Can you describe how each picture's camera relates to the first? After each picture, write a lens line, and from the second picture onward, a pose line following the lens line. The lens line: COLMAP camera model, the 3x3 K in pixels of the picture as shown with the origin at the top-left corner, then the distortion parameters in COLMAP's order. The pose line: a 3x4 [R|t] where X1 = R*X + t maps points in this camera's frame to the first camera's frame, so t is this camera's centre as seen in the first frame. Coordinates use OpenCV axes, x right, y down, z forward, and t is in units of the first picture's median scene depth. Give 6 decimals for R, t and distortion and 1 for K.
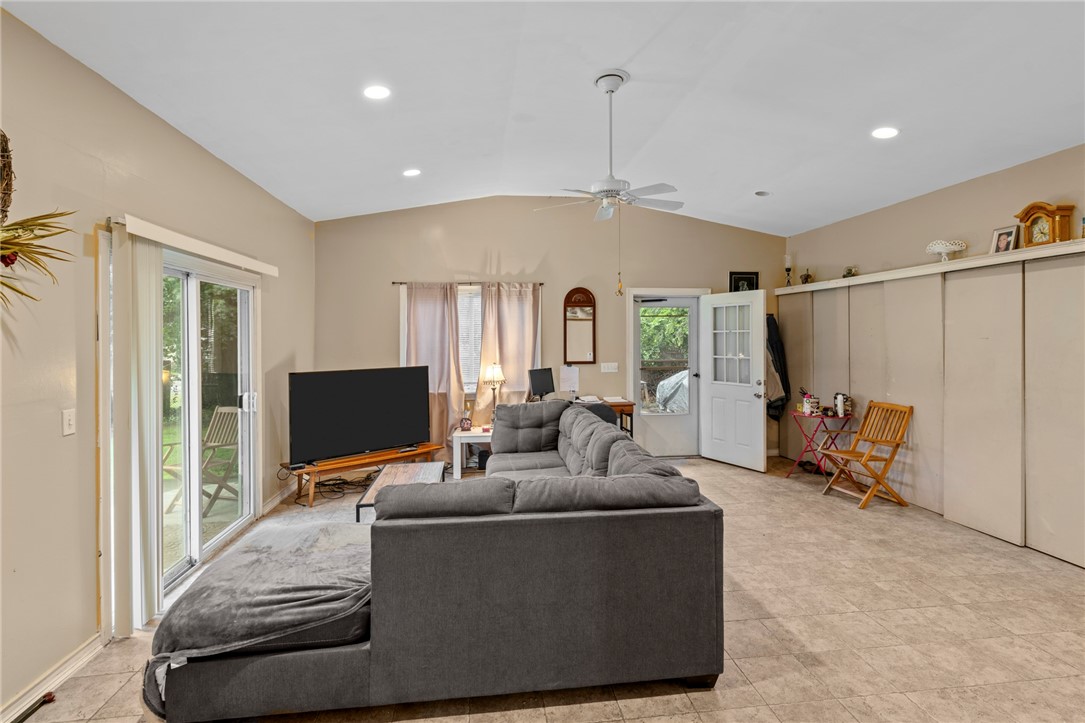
lens RADIAL K [[524.5, 0, 546.0], [0, 524.5, 339.7], [0, 0, 1]] dist [0.001130, 0.000569]
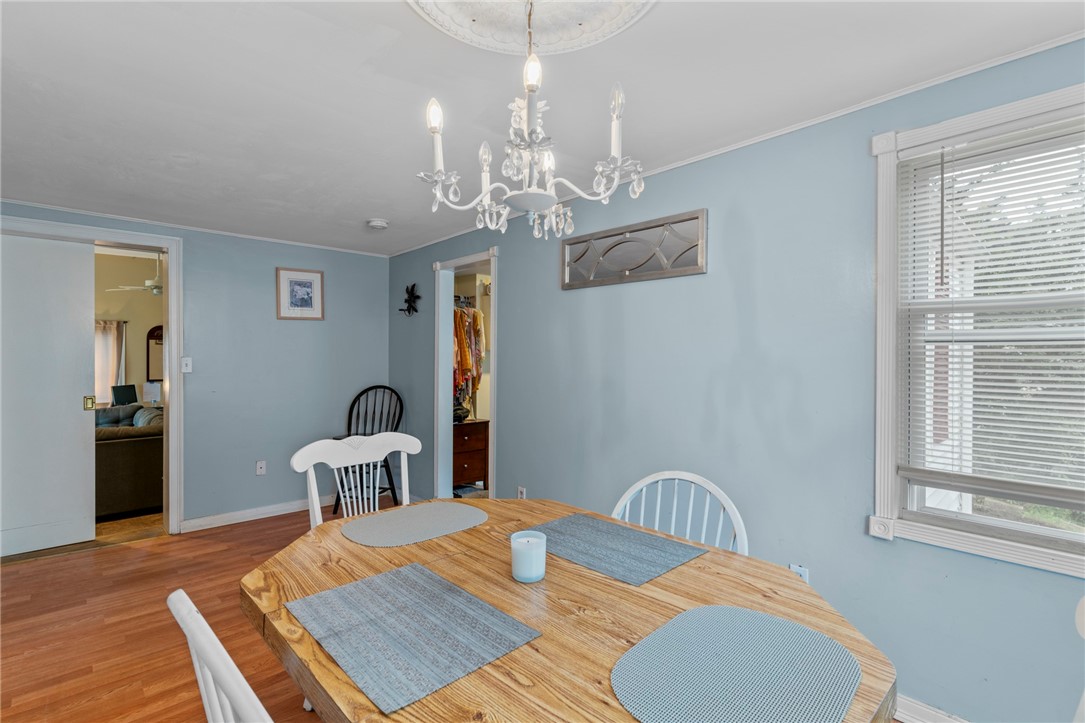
lens RADIAL K [[510.3, 0, 542.5], [0, 510.3, 361.5], [0, 0, 1]] dist [0.000724, -0.000240]
pose [[0.808643, 0.005940, 0.588270, 0.089195], [-0.006398, 0.999979, -0.001303, -0.010800], [-0.588265, -0.002710, 0.808664, -0.705346]]
